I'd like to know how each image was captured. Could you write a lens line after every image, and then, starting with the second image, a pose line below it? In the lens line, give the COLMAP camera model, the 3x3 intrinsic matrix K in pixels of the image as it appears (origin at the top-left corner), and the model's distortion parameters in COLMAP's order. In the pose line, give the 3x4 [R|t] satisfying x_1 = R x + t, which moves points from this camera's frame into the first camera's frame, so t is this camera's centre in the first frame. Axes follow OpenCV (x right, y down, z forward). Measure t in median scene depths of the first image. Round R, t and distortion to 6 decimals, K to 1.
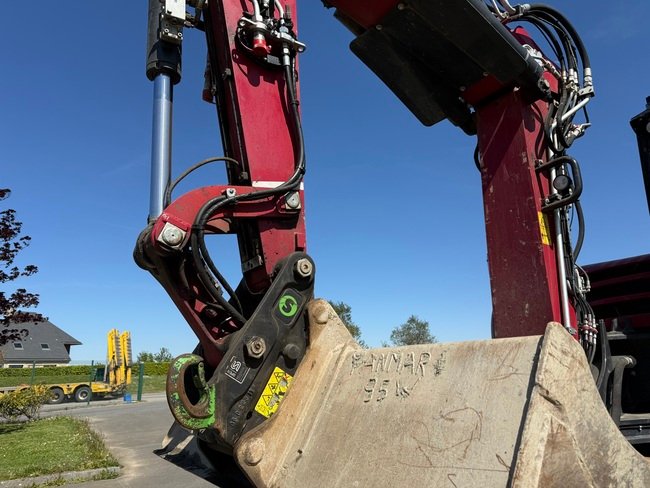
lens RADIAL K [[453.5, 0, 327.4], [0, 453.5, 240.8], [0, 0, 1]] dist [0.091355, -0.140295]
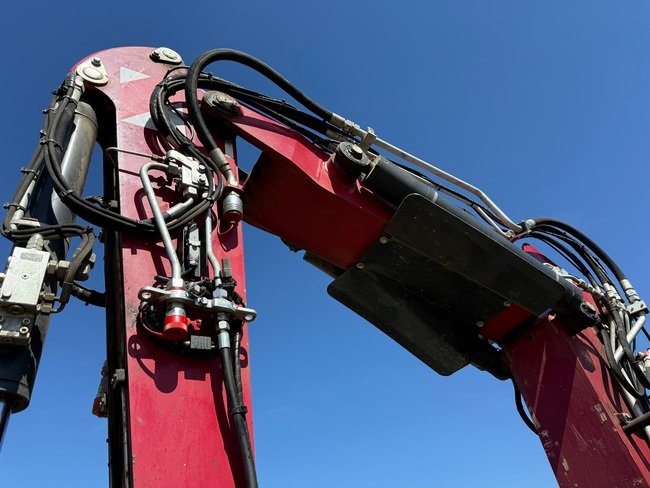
lens RADIAL K [[453.5, 0, 327.4], [0, 453.5, 240.8], [0, 0, 1]] dist [0.091355, -0.140295]
pose [[0.992226, -0.115494, 0.046357, 0.033462], [0.123874, 0.880762, -0.457071, -0.207968], [0.011959, 0.459260, 0.888222, 0.389329]]
